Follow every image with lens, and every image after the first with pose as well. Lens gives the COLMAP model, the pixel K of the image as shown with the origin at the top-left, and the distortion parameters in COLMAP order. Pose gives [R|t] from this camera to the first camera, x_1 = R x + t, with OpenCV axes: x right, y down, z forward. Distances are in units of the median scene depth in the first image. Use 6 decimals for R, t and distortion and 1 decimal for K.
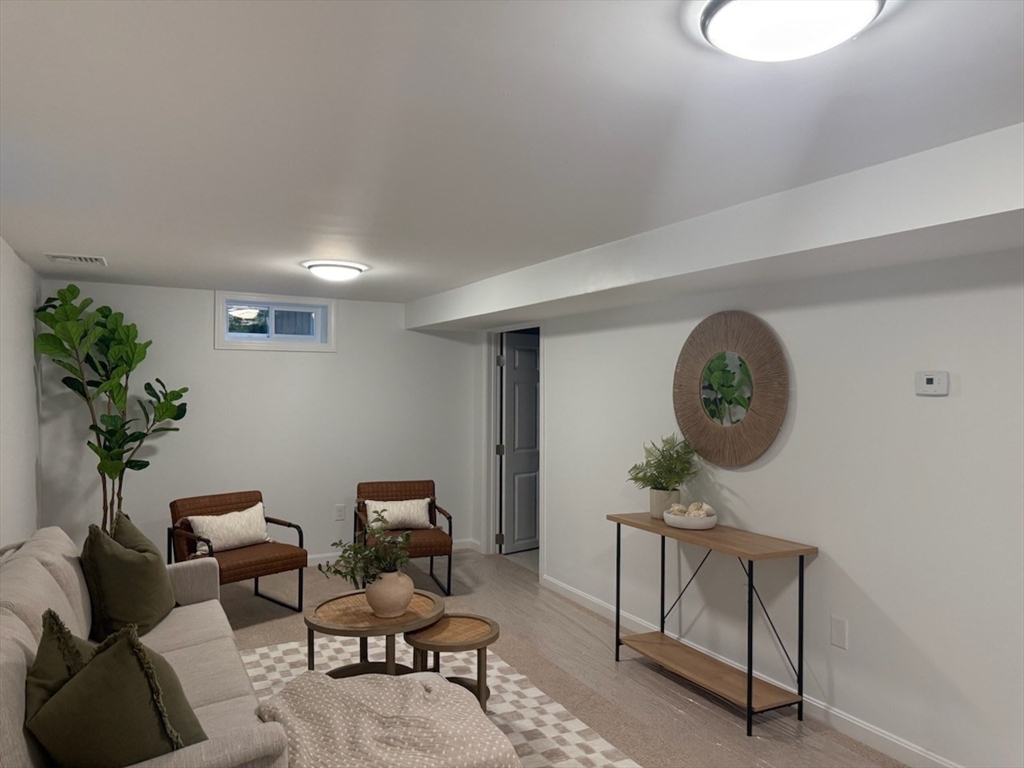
lens RADIAL K [[728.8, 0, 517.8], [0, 728.8, 387.3], [0, 0, 1]] dist [0.041213, -0.052972]
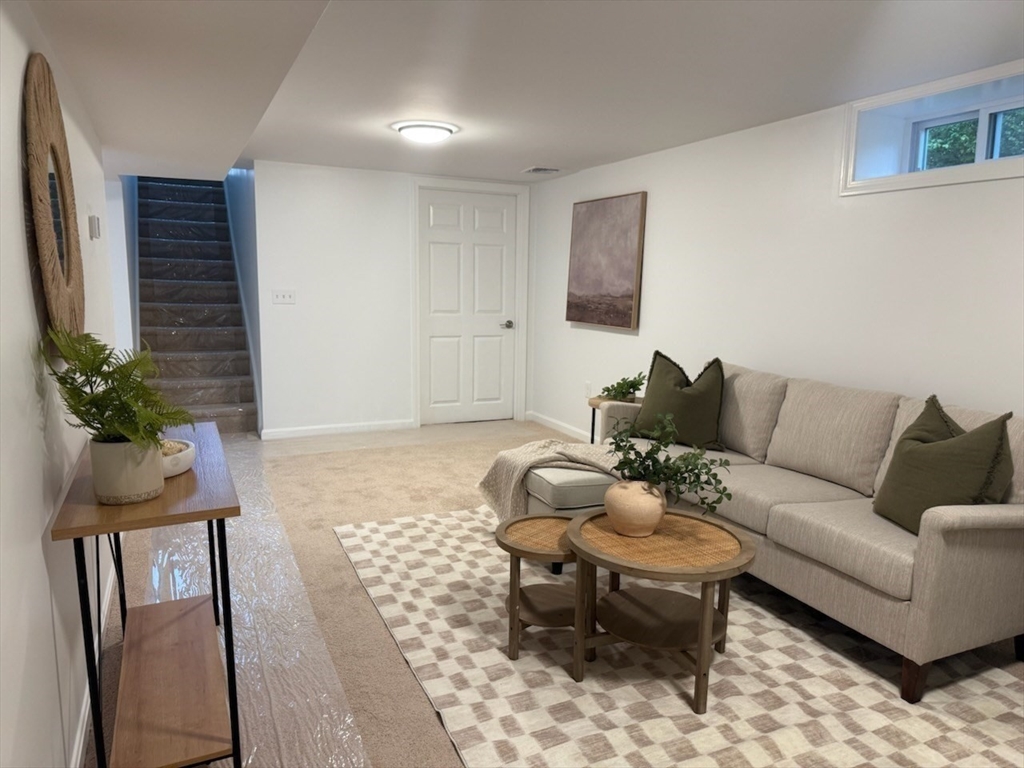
lens RADIAL K [[719.1, 0, 508.7], [0, 719.1, 389.8], [0, 0, 1]] dist [0.142468, -0.258727]
pose [[-0.998283, -0.031730, 0.049247, -0.050696], [-0.023070, 0.985621, 0.167388, 0.021887], [-0.053850, 0.165964, -0.984660, 1.208955]]
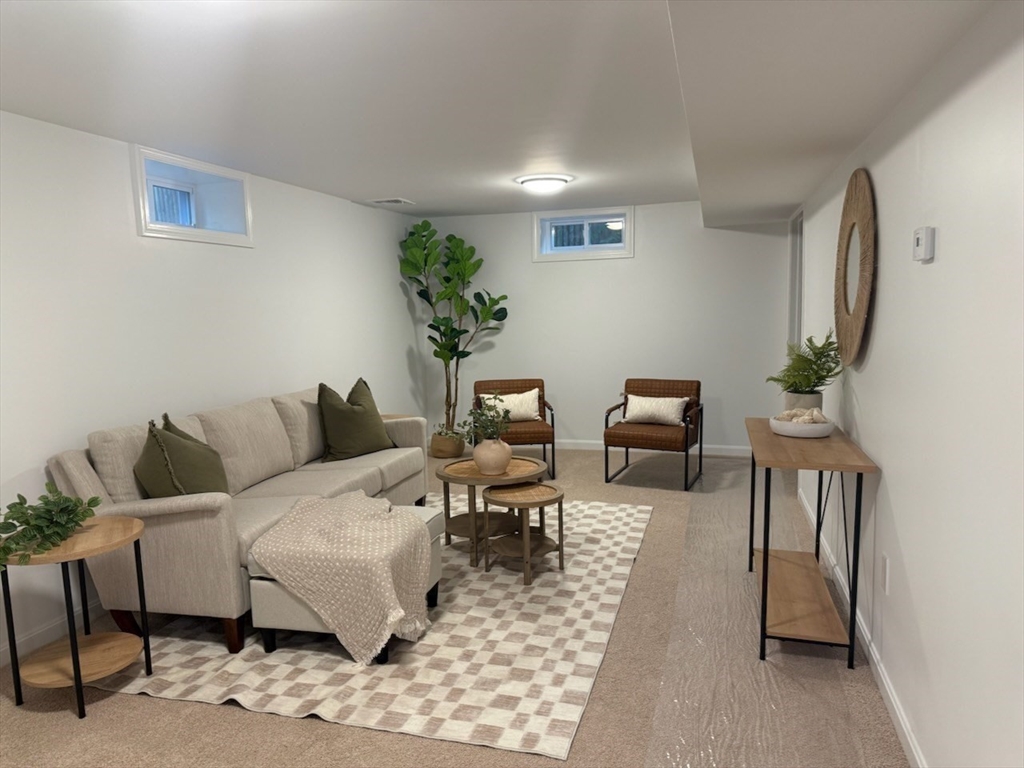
lens RADIAL K [[719.1, 0, 508.7], [0, 719.1, 389.8], [0, 0, 1]] dist [0.142468, -0.258727]
pose [[0.723740, 0.061144, -0.687358, 0.458199], [0.022567, 0.993437, 0.112133, 0.025419], [0.689703, -0.096666, 0.717610, 0.115071]]
